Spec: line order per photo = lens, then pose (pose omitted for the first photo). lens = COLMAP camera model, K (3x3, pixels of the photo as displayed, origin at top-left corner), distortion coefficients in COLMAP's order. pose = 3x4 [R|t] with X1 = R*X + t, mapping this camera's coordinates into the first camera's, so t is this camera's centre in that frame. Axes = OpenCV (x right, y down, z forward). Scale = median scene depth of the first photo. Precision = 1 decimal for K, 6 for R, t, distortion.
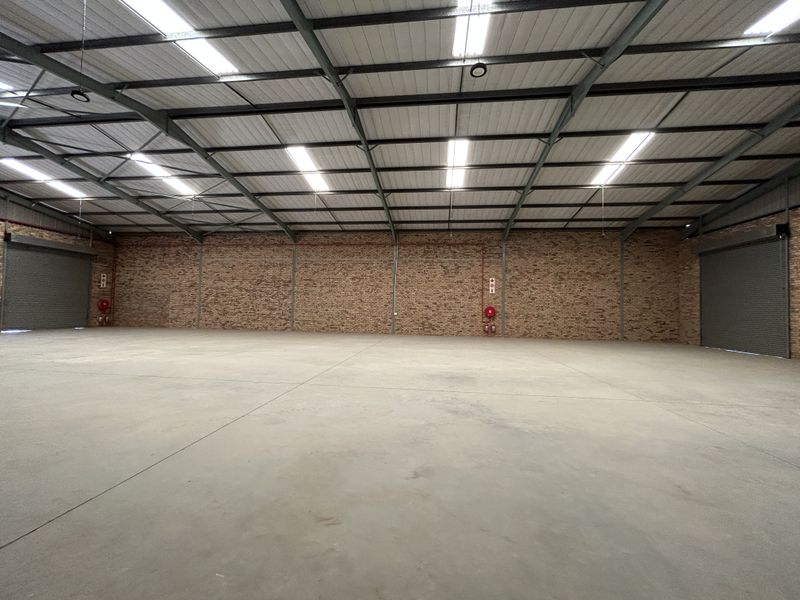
lens RADIAL K [[323.4, 0, 399.8], [0, 323.4, 299.1], [0, 0, 1]] dist [-0.000727, 0.000651]
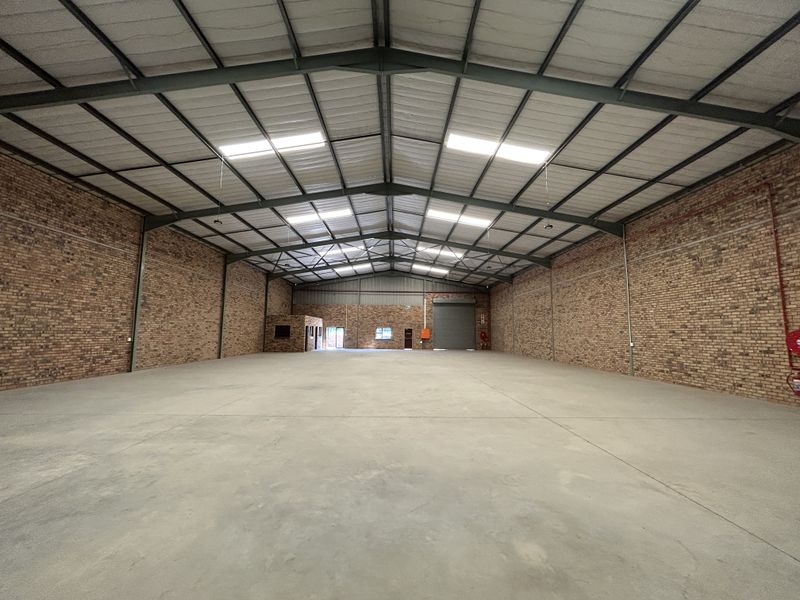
lens RADIAL K [[323.4, 0, 399.8], [0, 323.4, 299.1], [0, 0, 1]] dist [-0.000727, 0.000651]
pose [[0.140174, -0.119616, -0.982875, 0.588911], [0.021261, 0.992810, -0.117793, 0.021780], [0.989899, -0.004386, 0.141709, 0.451185]]
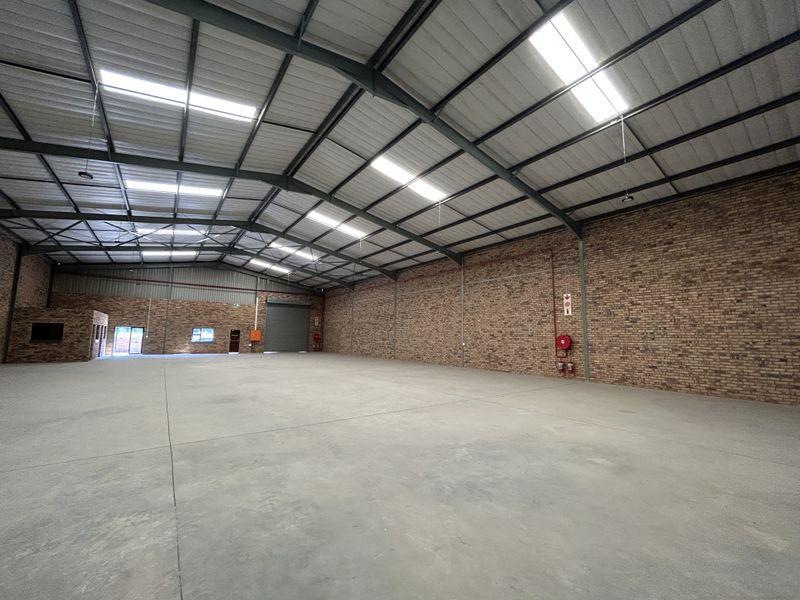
lens RADIAL K [[323.4, 0, 399.8], [0, 323.4, 299.1], [0, 0, 1]] dist [-0.000727, 0.000651]
pose [[0.687021, -0.093232, -0.720631, 0.536559], [0.022060, 0.993954, -0.107562, 0.013843], [0.726302, 0.058000, 0.684924, 0.252586]]
